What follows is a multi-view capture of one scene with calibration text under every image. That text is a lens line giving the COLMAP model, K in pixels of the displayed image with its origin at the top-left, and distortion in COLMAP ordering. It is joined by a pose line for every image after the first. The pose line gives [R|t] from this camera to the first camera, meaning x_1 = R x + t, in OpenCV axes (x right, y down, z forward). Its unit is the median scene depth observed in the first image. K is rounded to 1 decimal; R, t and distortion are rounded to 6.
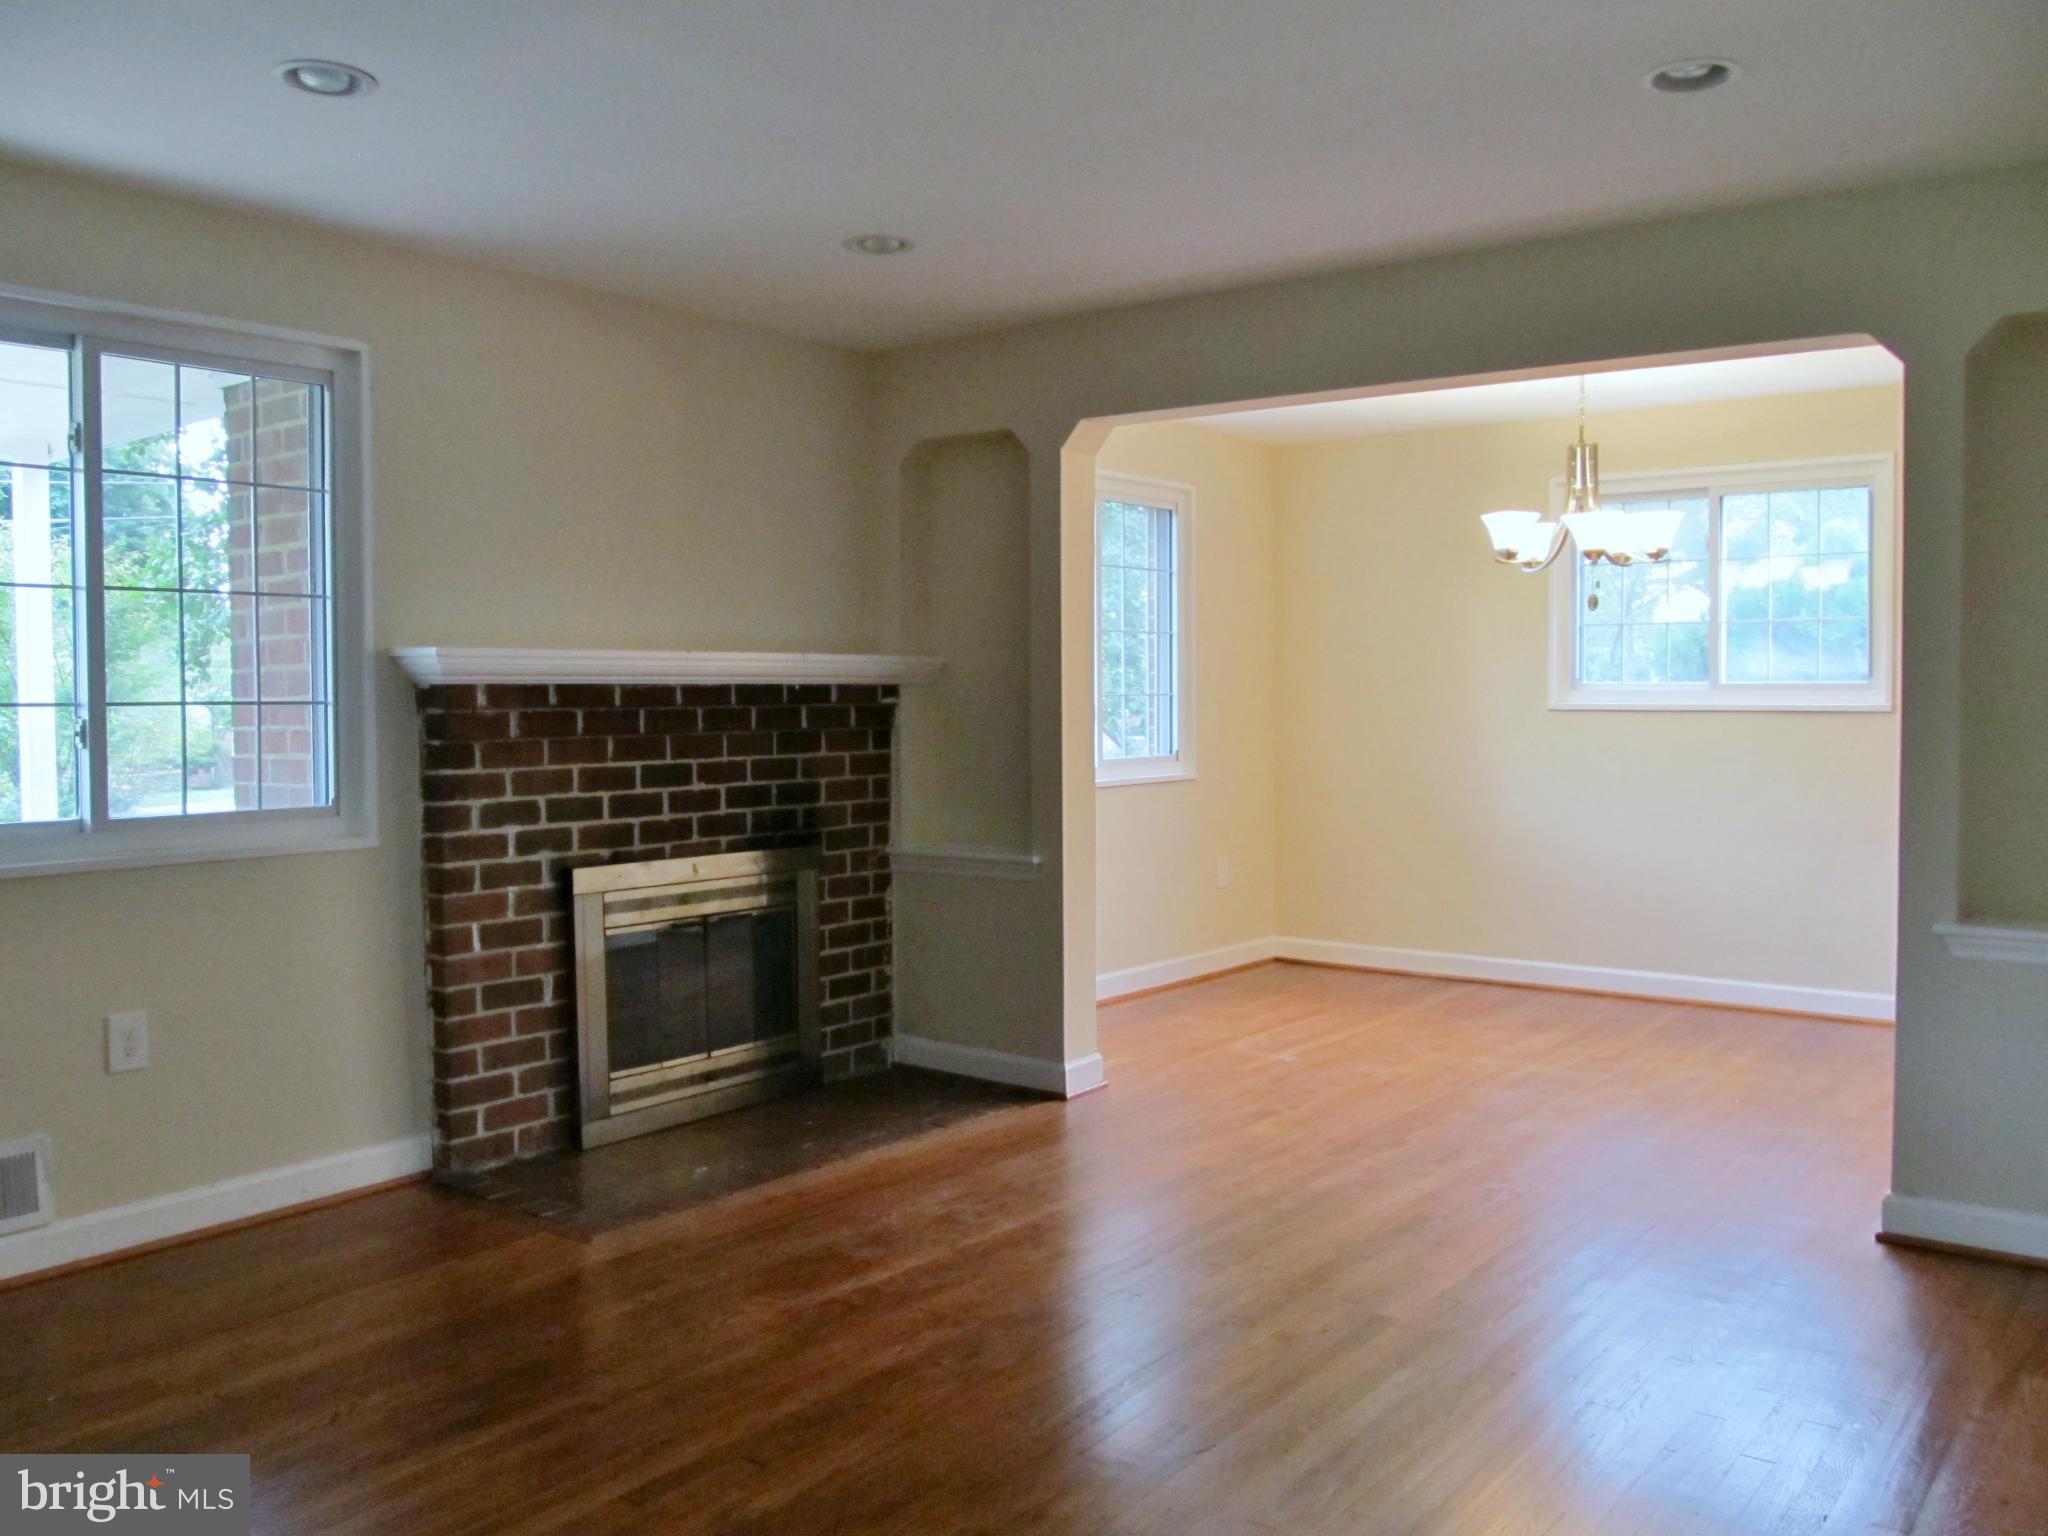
lens RADIAL K [[1710.3, 0, 1033.2], [0, 1710.3, 756.9], [0, 0, 1]] dist [-0.053742, 0.035553]
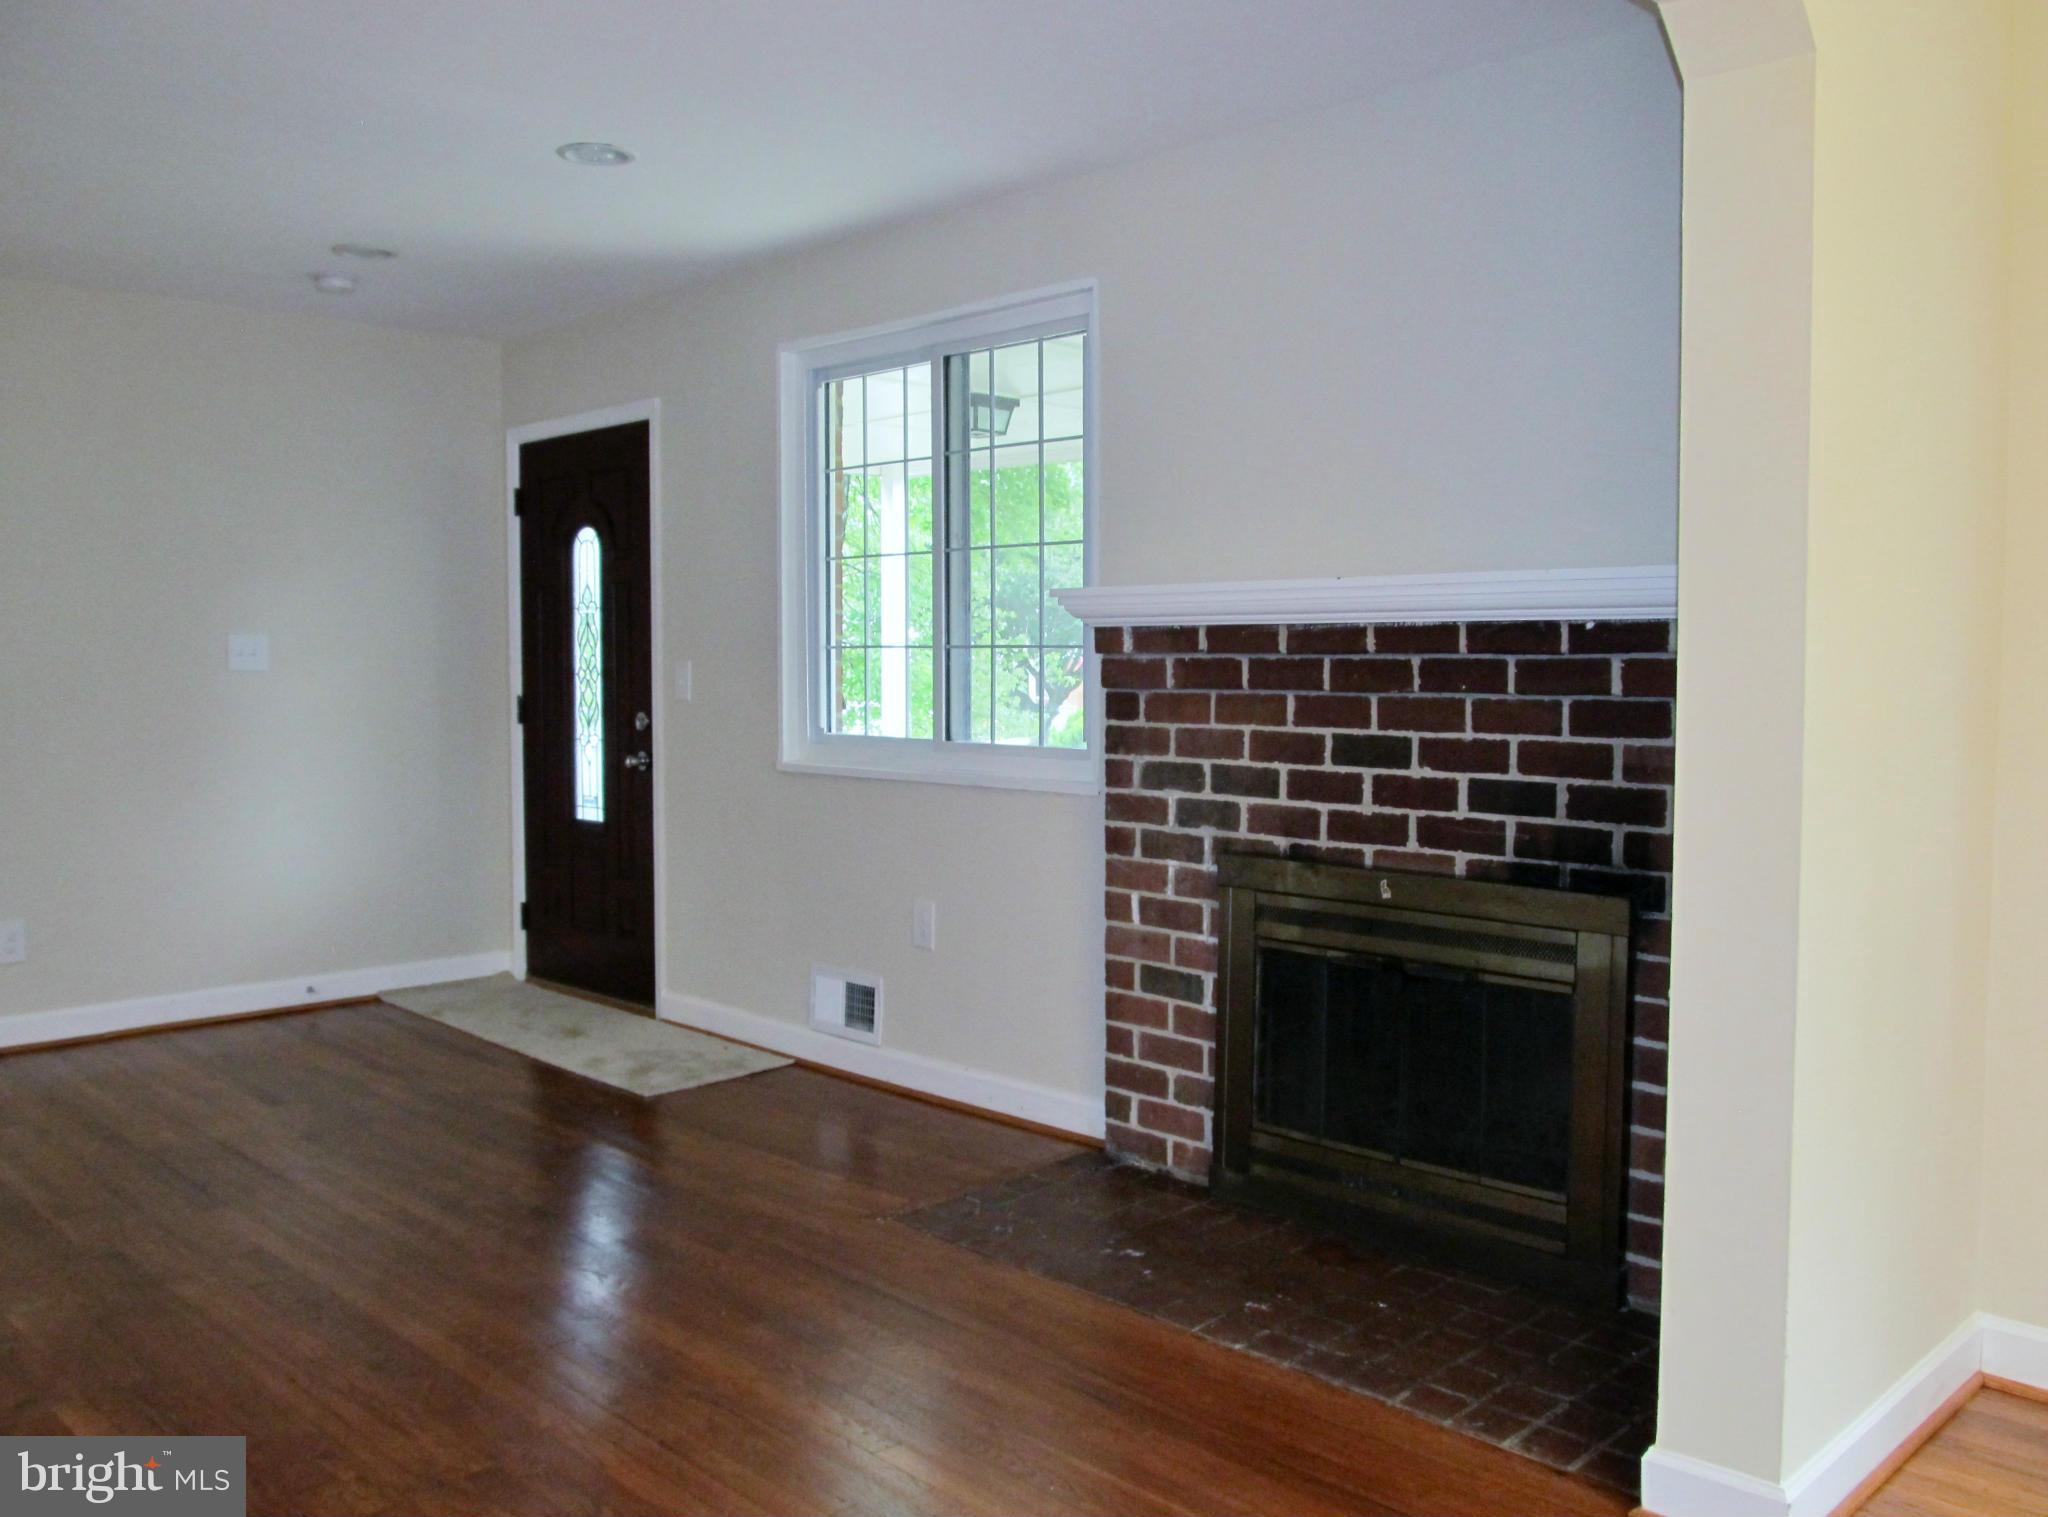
lens RADIAL K [[1738.3, 0, 1027.7], [0, 1738.3, 741.8], [0, 0, 1]] dist [-0.048617, 0.010769]
pose [[-0.156578, 0.062188, -0.985706, 0.525706], [-0.029531, 0.997275, 0.067609, -0.038077], [0.987224, 0.039695, -0.154314, 0.974638]]
